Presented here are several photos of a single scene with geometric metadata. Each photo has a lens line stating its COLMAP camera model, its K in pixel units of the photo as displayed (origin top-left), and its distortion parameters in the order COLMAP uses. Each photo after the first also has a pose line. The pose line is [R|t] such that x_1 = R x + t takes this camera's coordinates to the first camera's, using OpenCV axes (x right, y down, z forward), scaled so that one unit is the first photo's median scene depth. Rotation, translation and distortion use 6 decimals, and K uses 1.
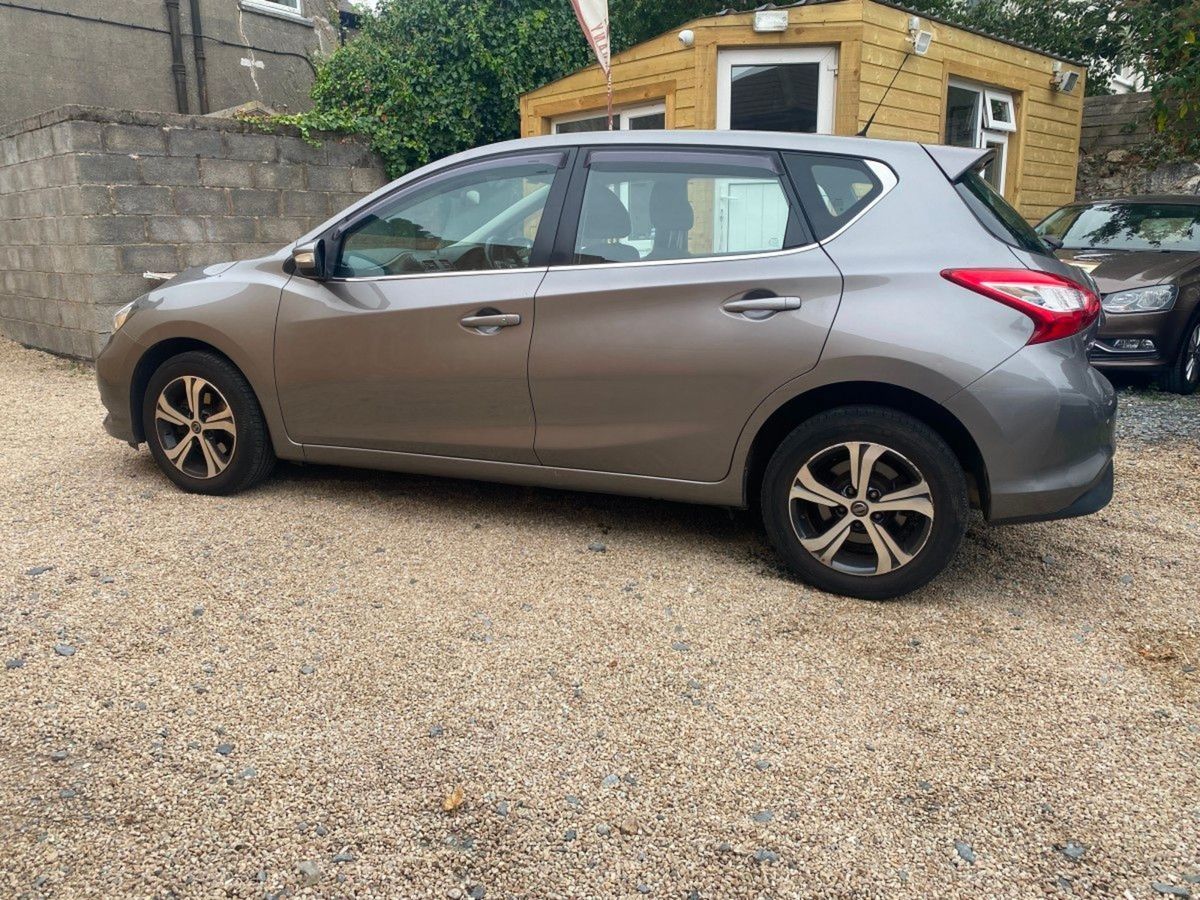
lens RADIAL K [[914.9, 0, 599.3], [0, 914.9, 452.1], [0, 0, 1]] dist [0.001853, -0.007411]
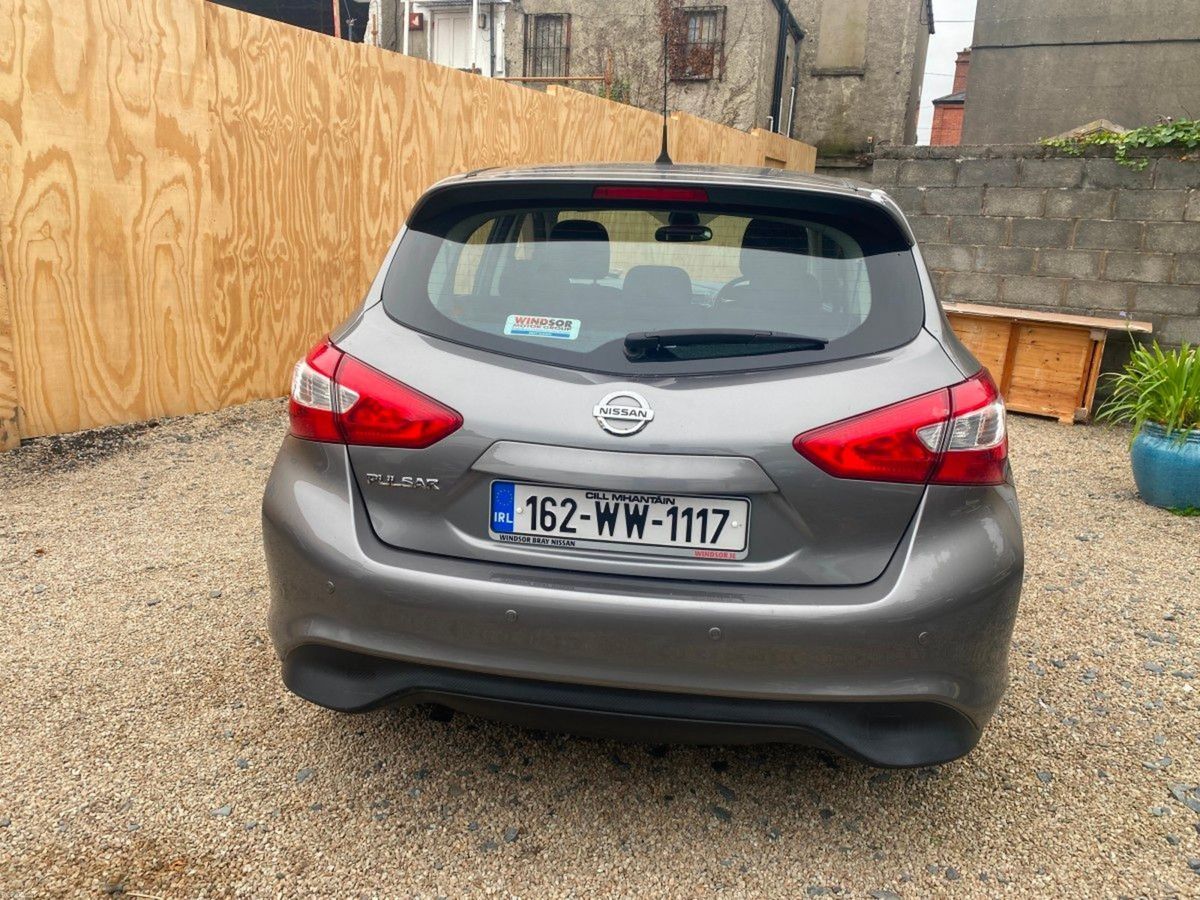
lens RADIAL K [[914.9, 0, 597.4], [0, 914.9, 453.4], [0, 0, 1]] dist [0.001853, -0.007411]
pose [[0.227114, 0.241735, -0.943389, 0.454898], [-0.261220, 0.948326, 0.180114, -0.113861], [0.938181, 0.205526, 0.278524, 0.378661]]
